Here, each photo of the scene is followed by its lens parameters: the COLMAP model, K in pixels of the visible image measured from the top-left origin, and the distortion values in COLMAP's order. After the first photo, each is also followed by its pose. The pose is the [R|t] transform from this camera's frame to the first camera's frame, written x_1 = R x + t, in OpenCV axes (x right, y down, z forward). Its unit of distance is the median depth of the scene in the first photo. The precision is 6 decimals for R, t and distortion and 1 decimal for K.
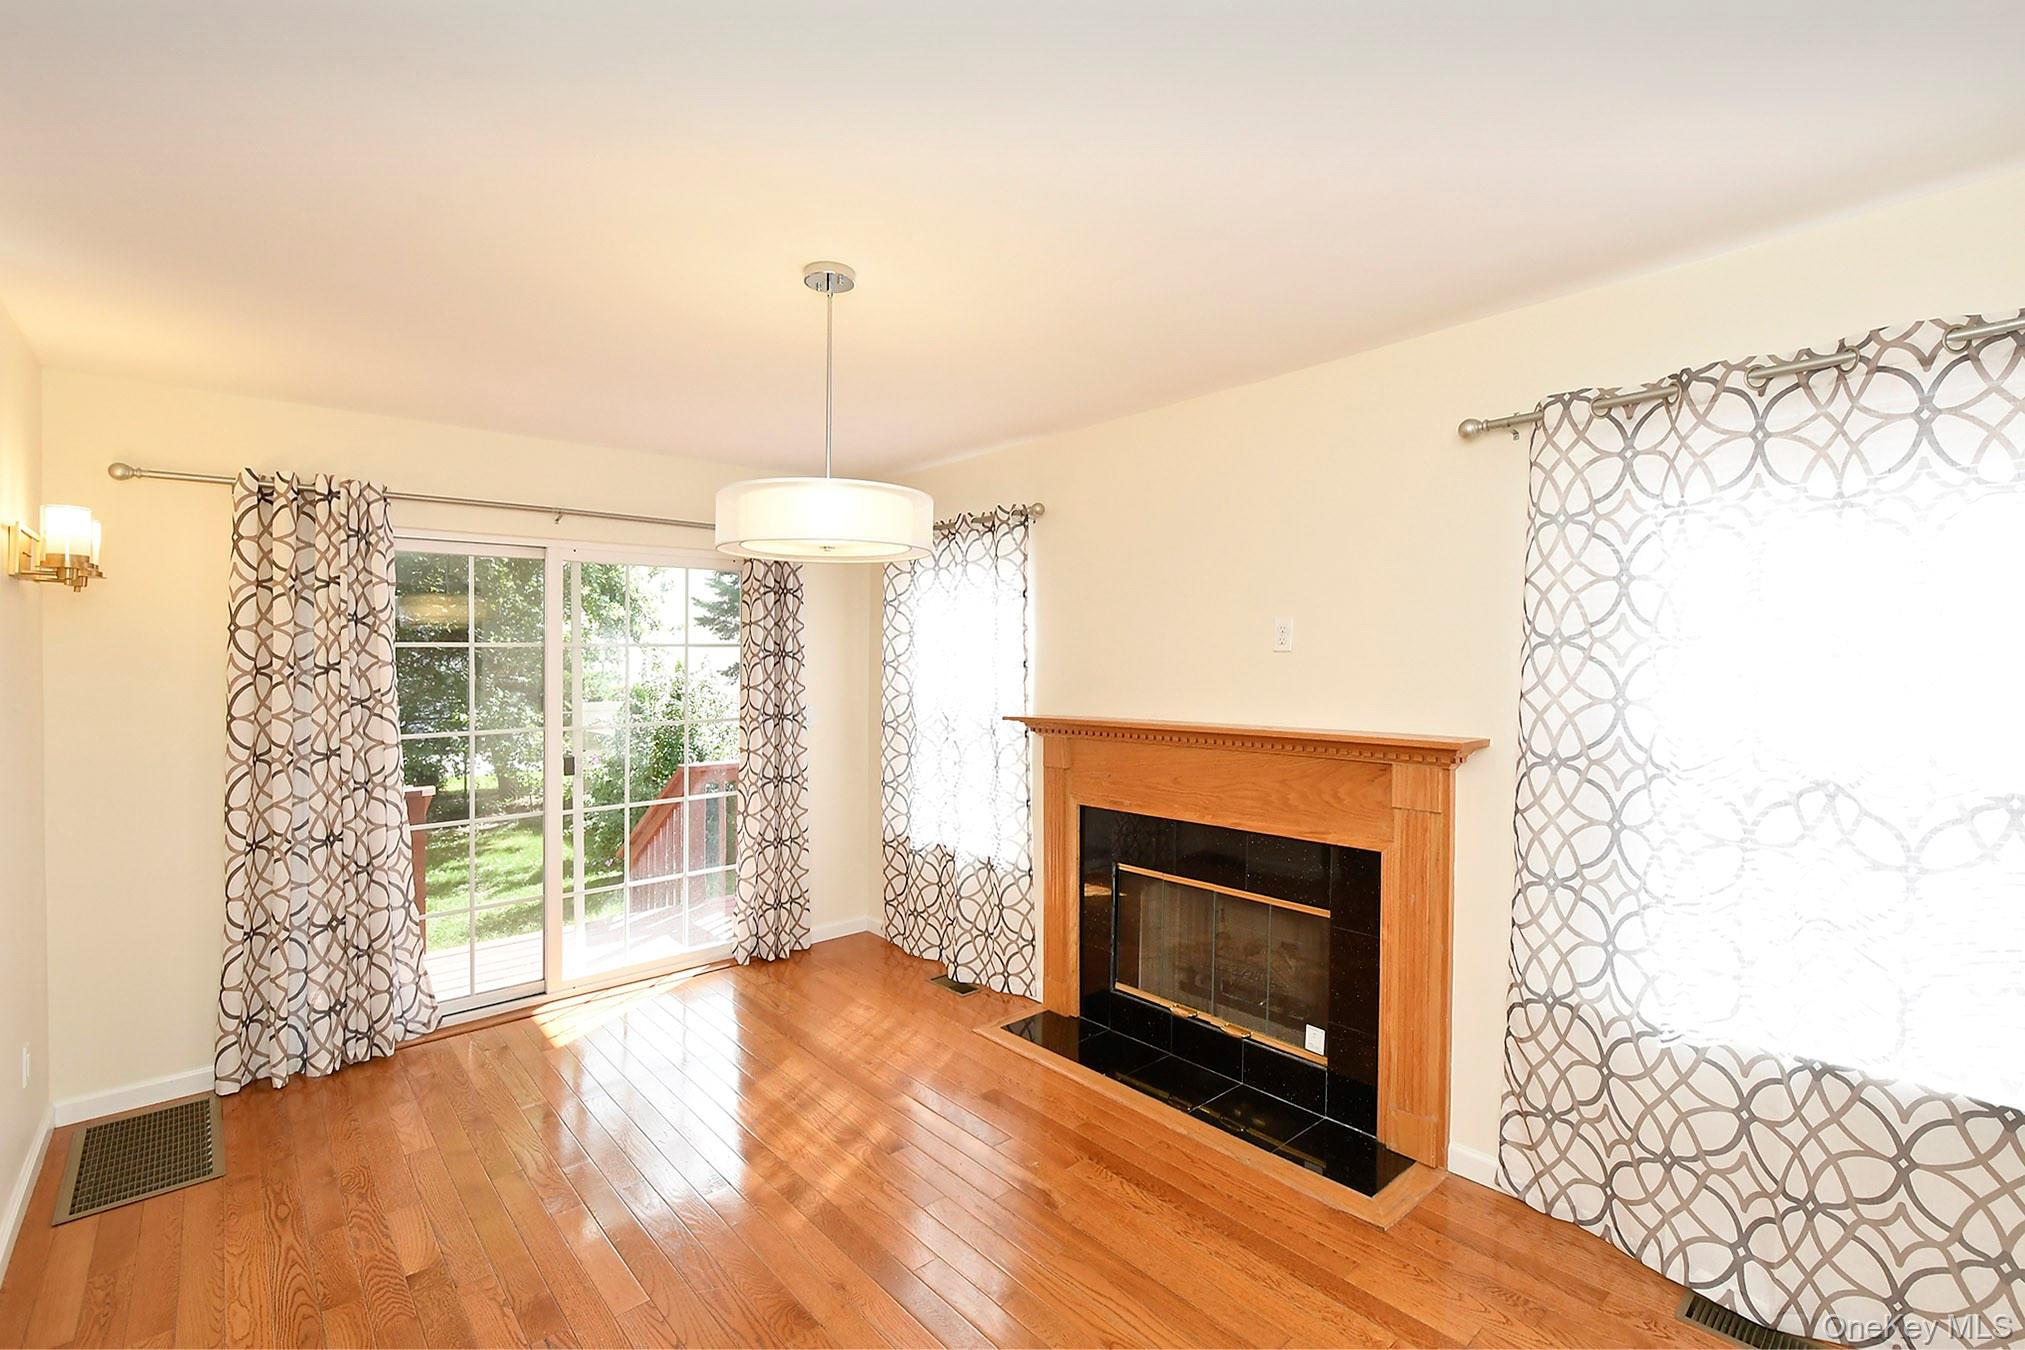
lens RADIAL K [[898.4, 0, 1013.1], [0, 898.4, 674.1], [0, 0, 1]] dist [-0.000642, -0.000401]
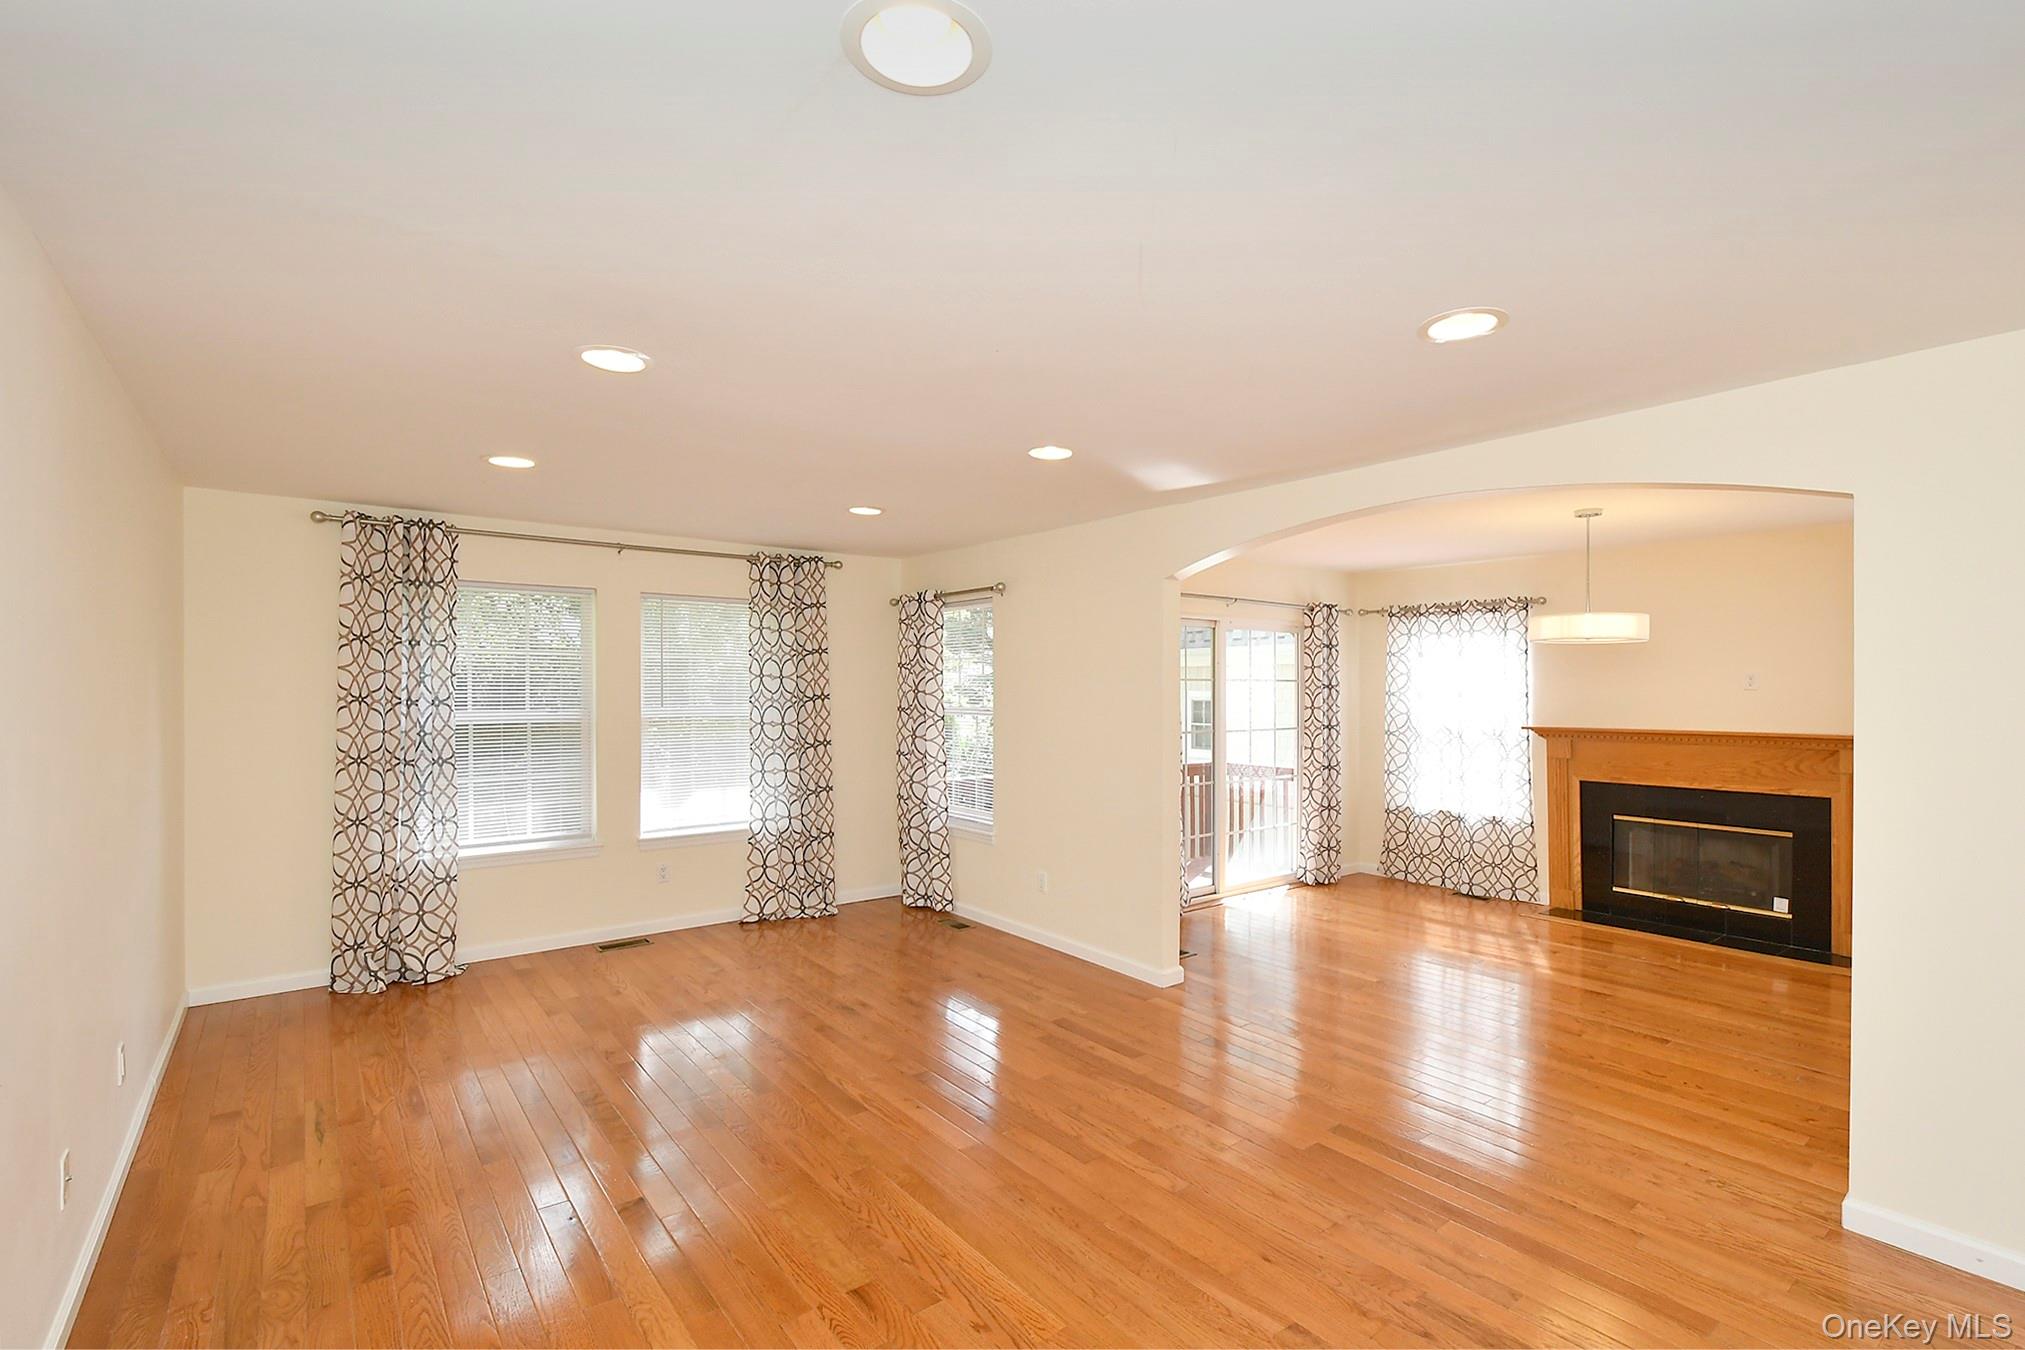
lens RADIAL K [[898.4, 0, 1009.6], [0, 898.4, 677.8], [0, 0, 1]] dist [-0.000642, -0.000401]
pose [[0.997202, 0.009594, -0.074133, -0.796383], [-0.011965, 0.999429, -0.031606, 0.020389], [0.073788, 0.032405, 0.996747, -0.678855]]
